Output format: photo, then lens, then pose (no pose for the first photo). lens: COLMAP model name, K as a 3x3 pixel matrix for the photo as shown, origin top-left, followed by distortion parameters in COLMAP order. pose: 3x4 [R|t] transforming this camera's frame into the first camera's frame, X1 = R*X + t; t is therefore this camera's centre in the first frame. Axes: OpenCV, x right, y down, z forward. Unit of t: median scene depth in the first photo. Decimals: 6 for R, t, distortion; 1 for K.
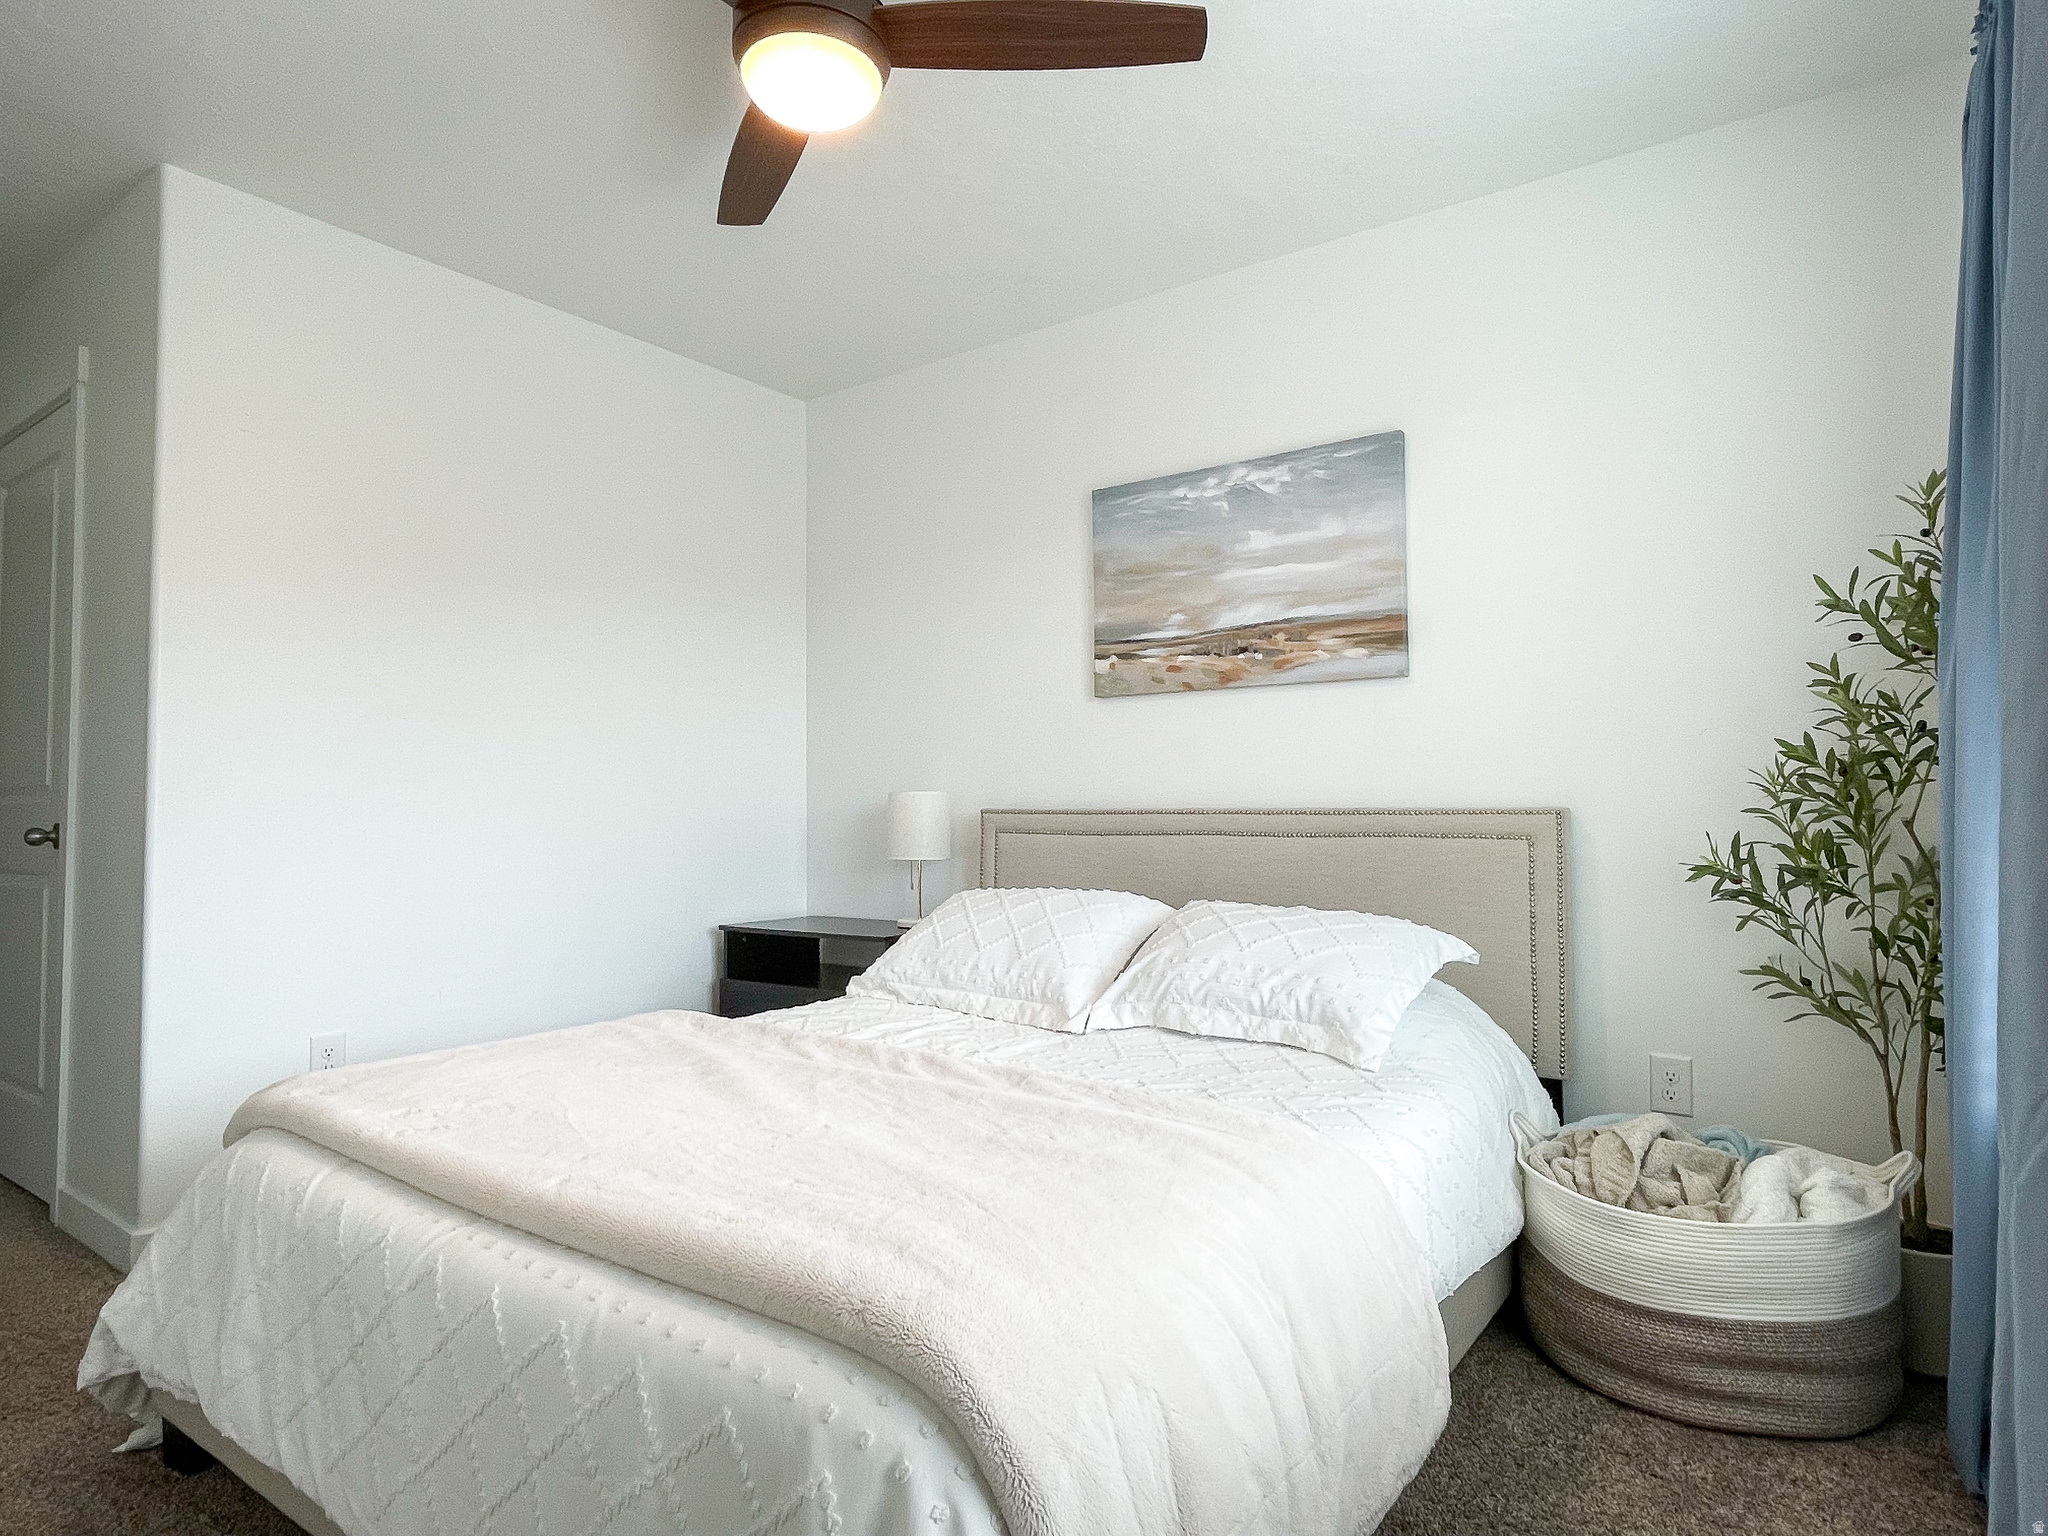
lens RADIAL K [[1172.4, 0, 1059.0], [0, 1172.4, 774.5], [0, 0, 1]] dist [0.000715, -0.000573]
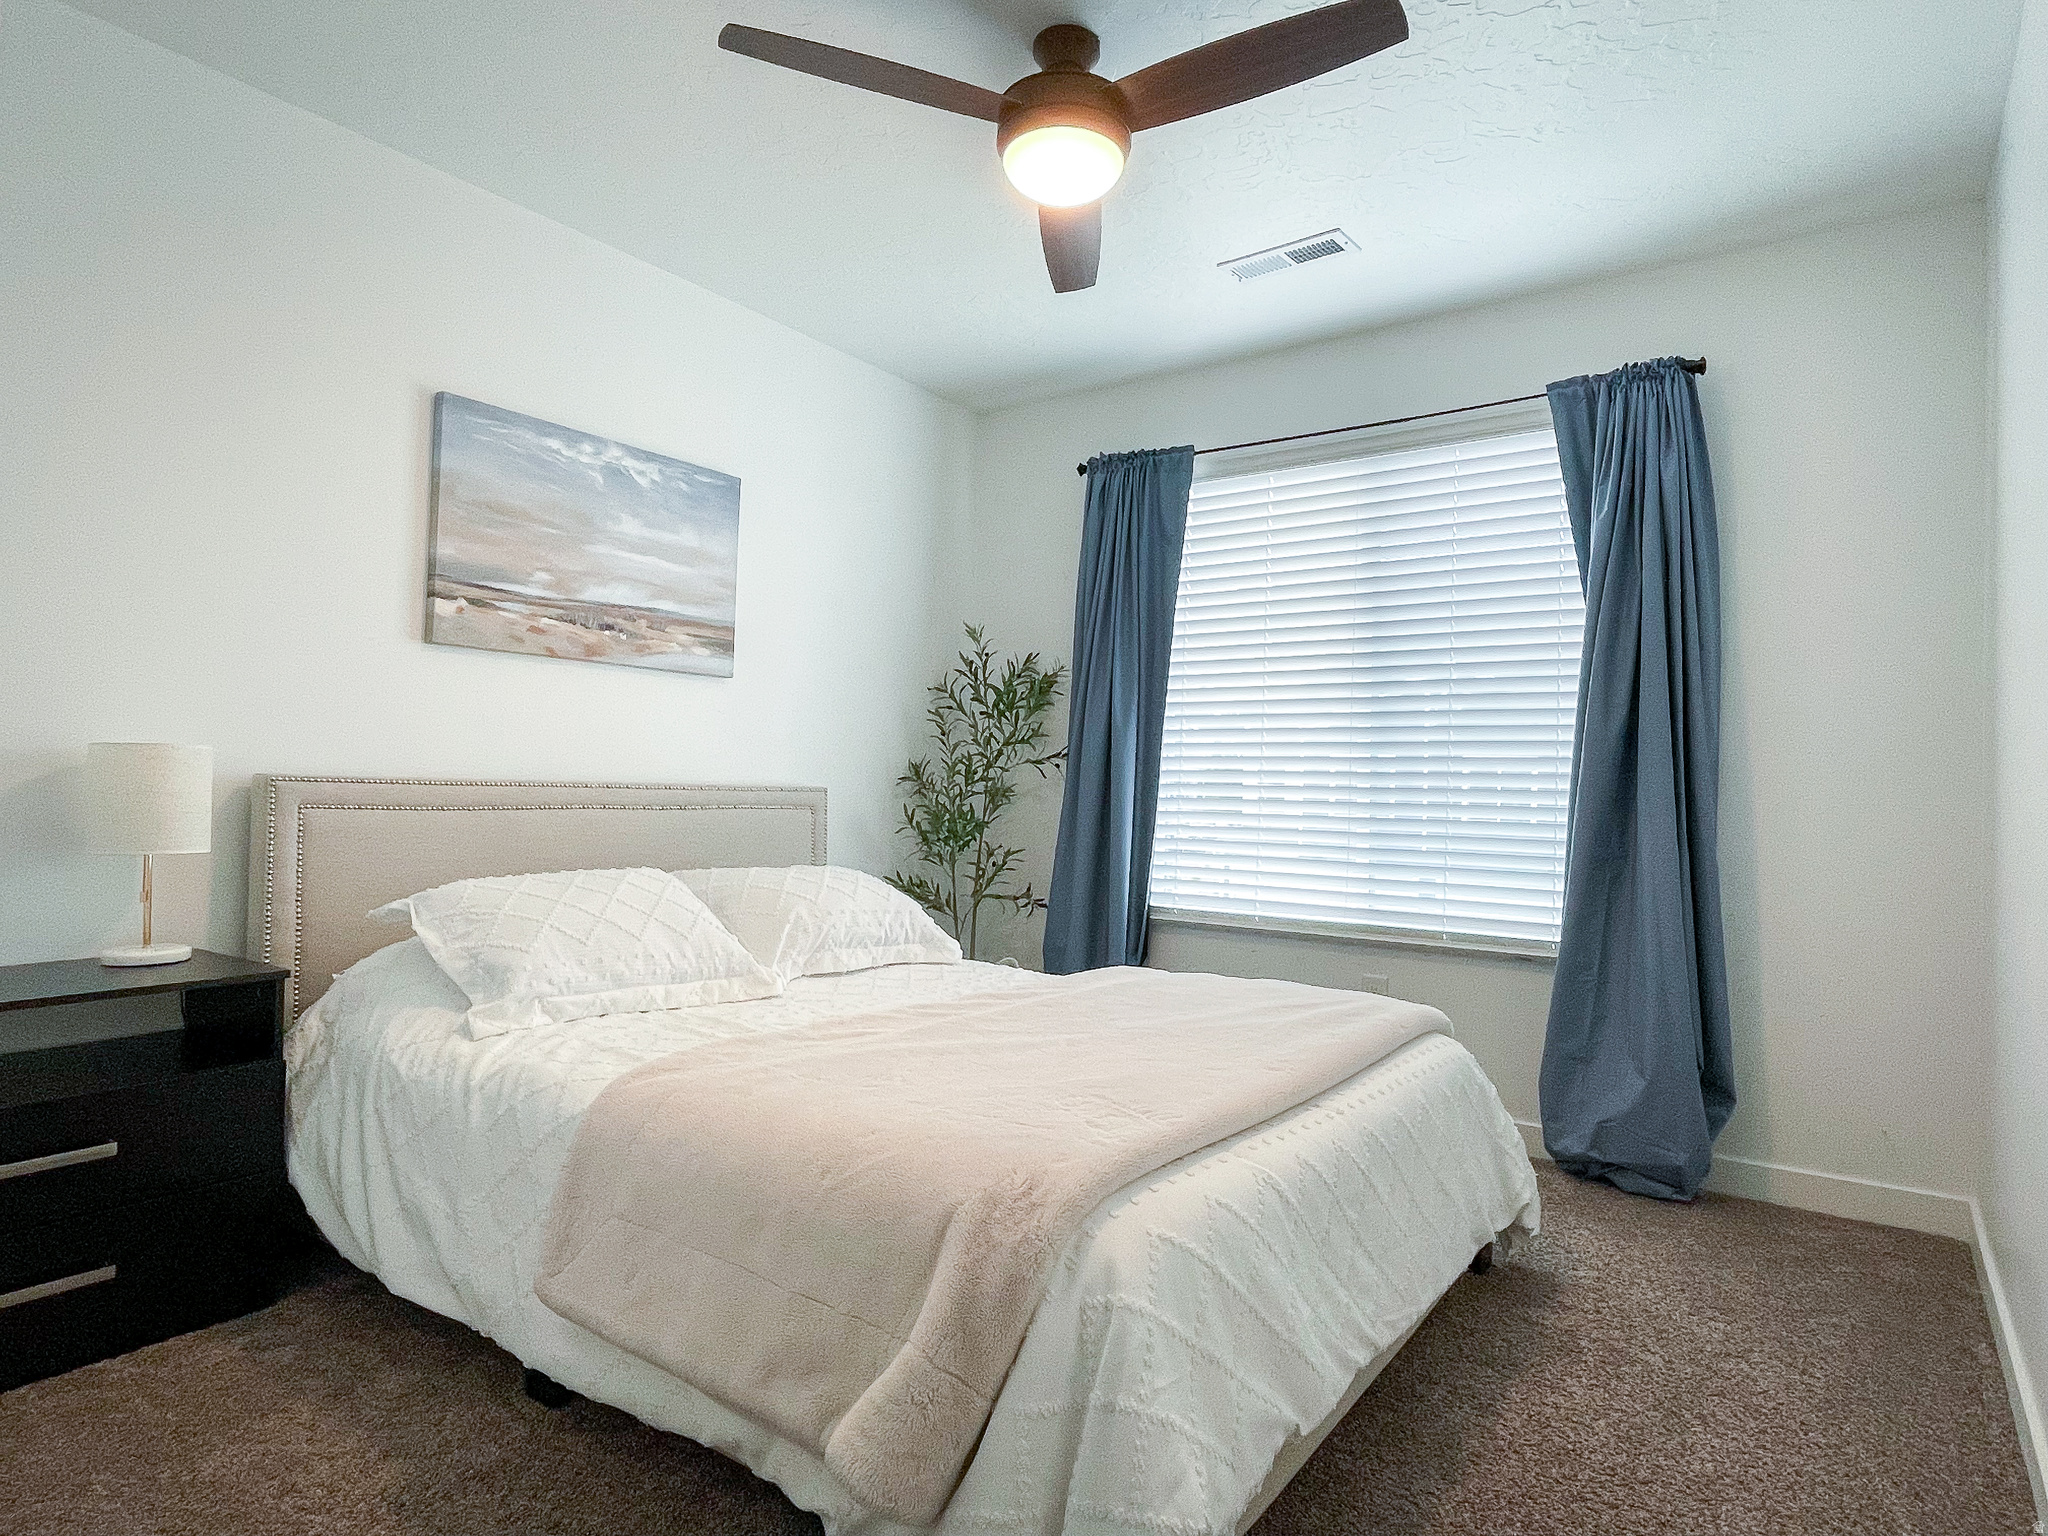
lens RADIAL K [[1172.4, 0, 1059.0], [0, 1172.4, 774.5], [0, 0, 1]] dist [0.000715, -0.000573]
pose [[-0.012671, 0.016906, 0.999777, -0.868266], [-0.054708, 0.998348, -0.017575, 0.018231], [-0.998422, -0.054919, -0.011725, 0.616984]]
